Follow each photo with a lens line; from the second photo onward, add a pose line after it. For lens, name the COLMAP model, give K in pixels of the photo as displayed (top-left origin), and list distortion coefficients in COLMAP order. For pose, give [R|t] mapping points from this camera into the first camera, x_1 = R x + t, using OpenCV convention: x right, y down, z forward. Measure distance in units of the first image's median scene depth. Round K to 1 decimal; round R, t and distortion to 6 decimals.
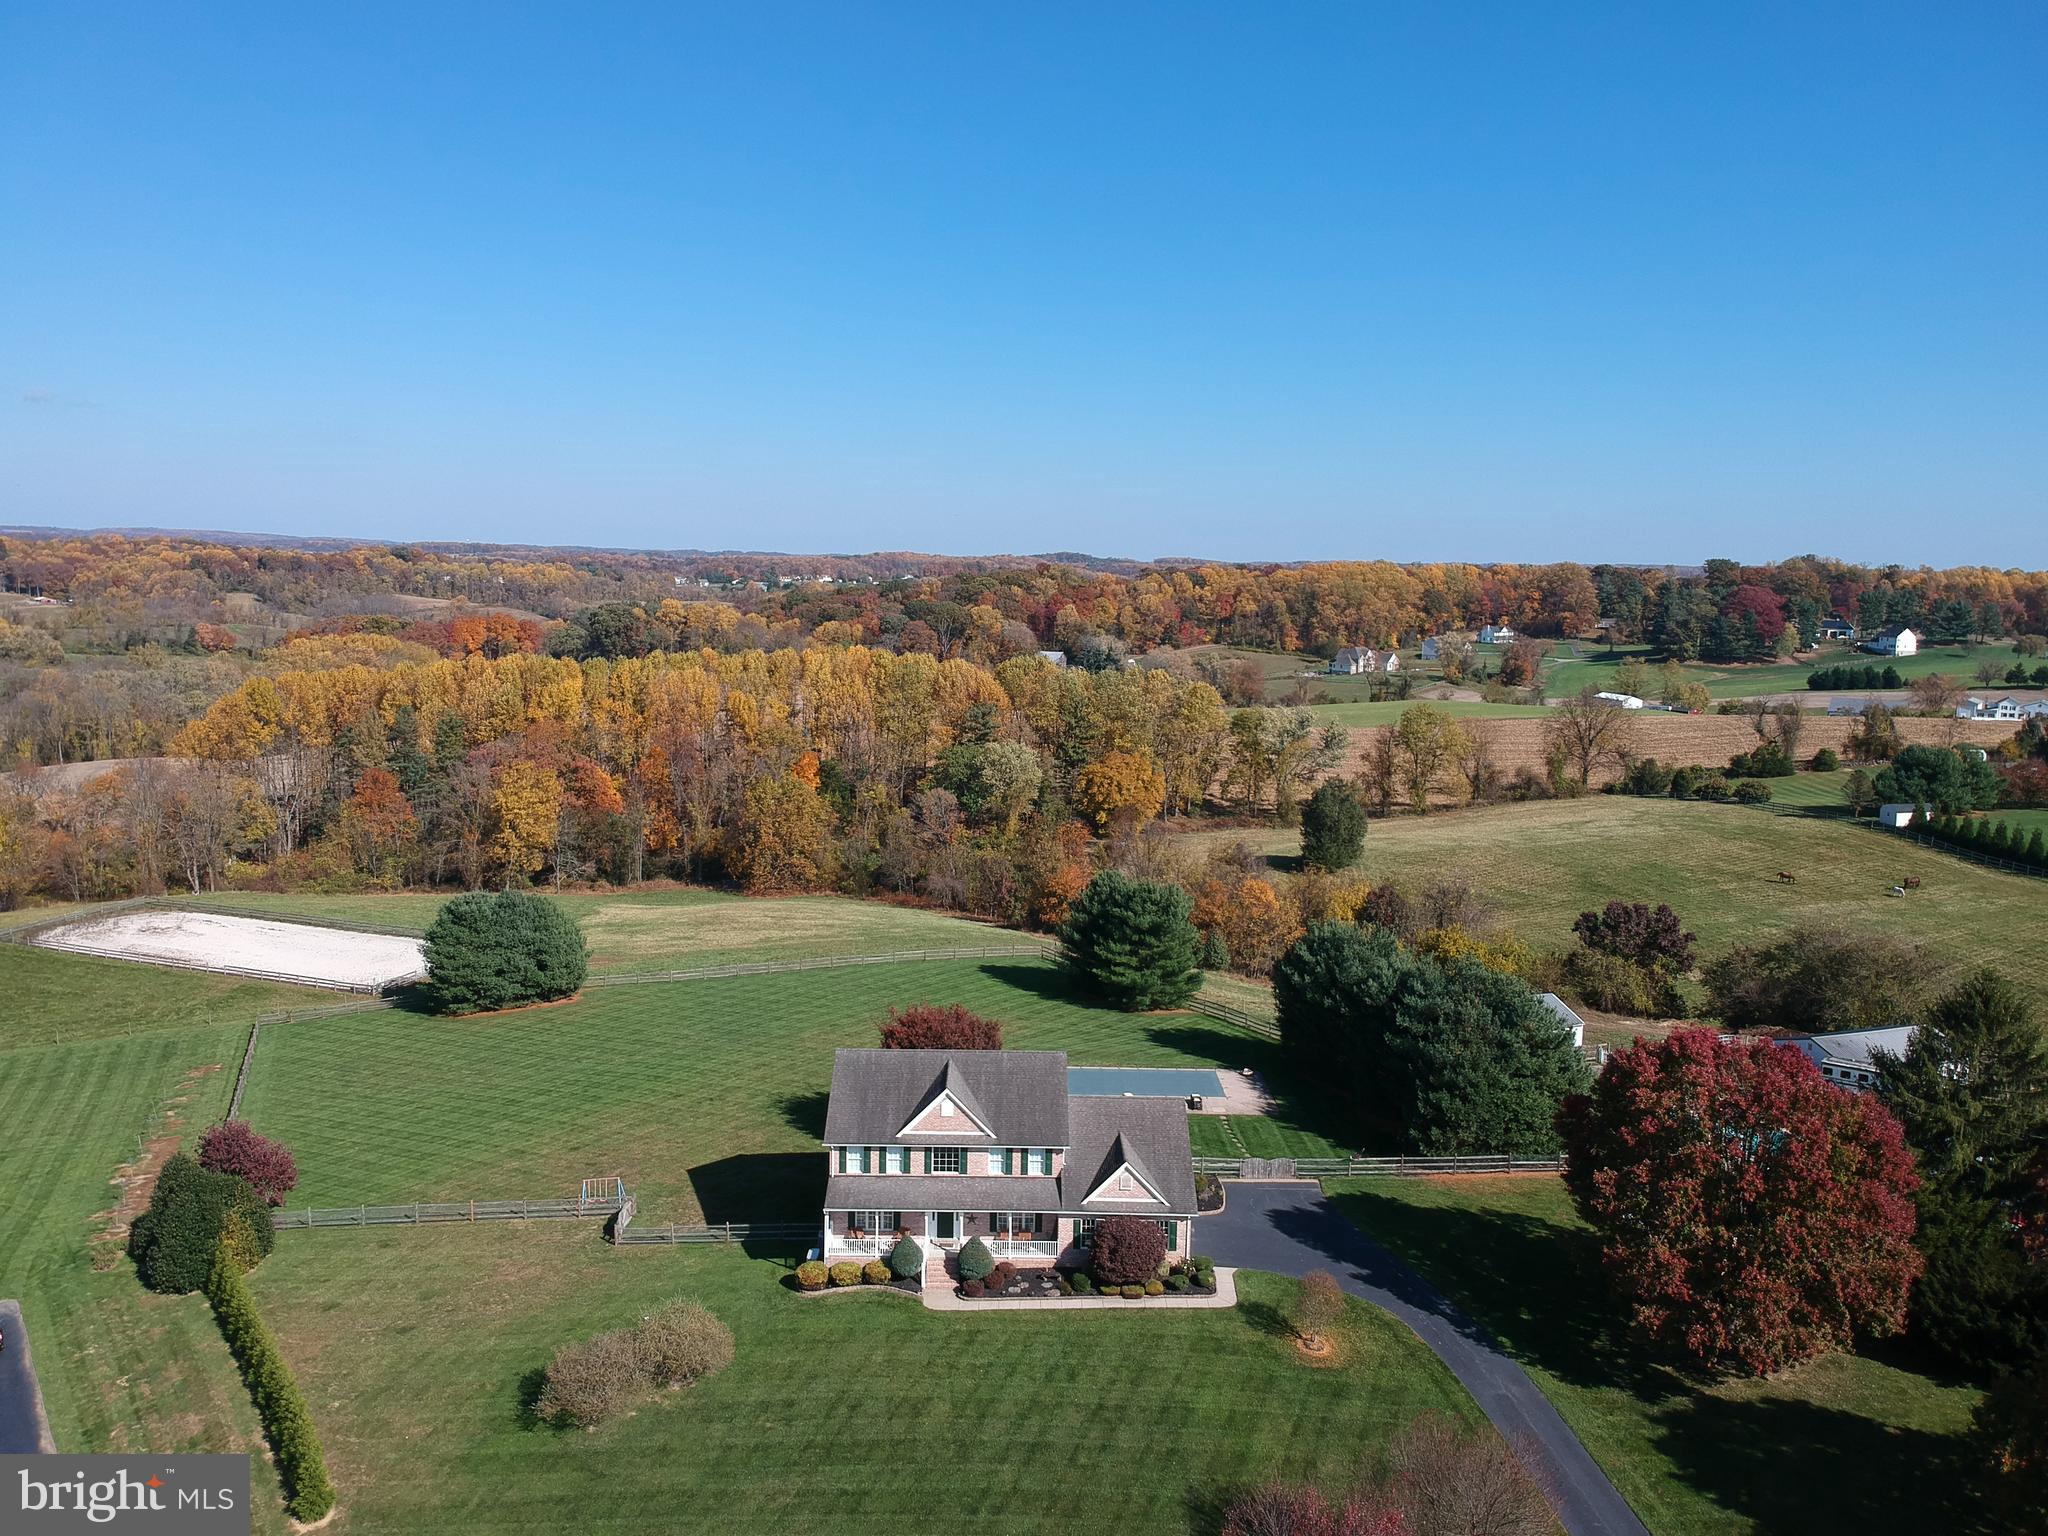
lens RADIAL K [[1495.3, 0, 1024.0], [0, 1495.3, 768.0], [0, 0, 1]] dist [0.000236, -0.000050]
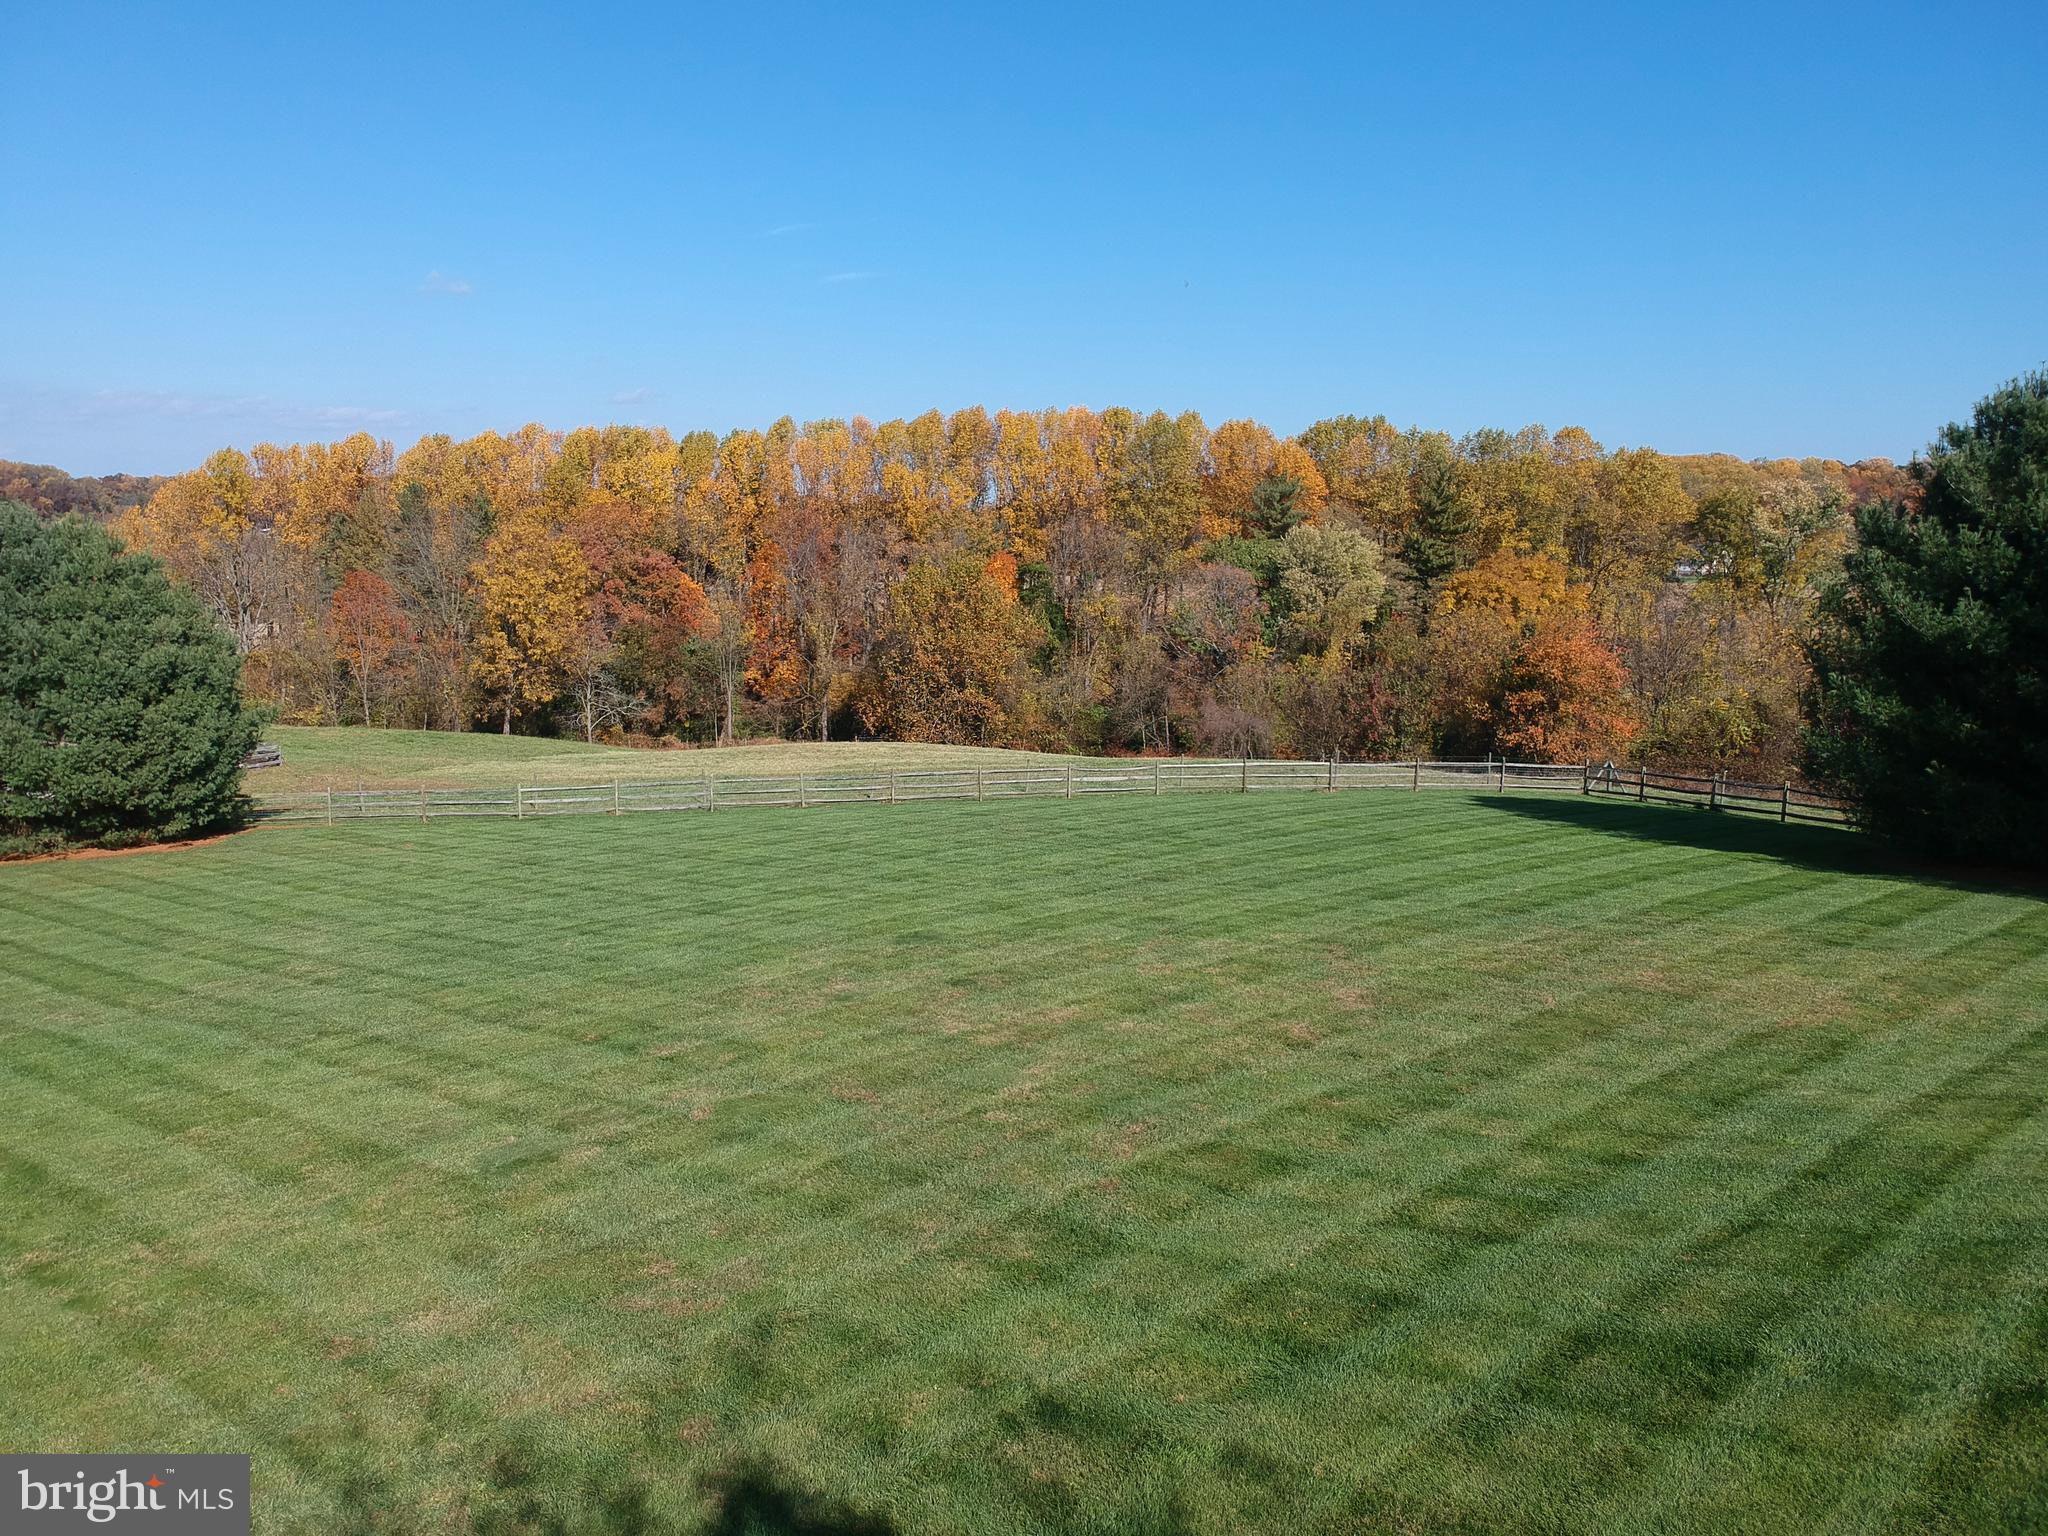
lens RADIAL K [[1495.3, 0, 1024.0], [0, 1495.3, 768.0], [0, 0, 1]] dist [0.000236, -0.000050]
pose [[0.988220, 0.031744, -0.149709, -0.039797], [-0.028947, 0.999364, 0.020823, 0.071722], [0.150275, -0.016244, 0.988511, 0.394761]]
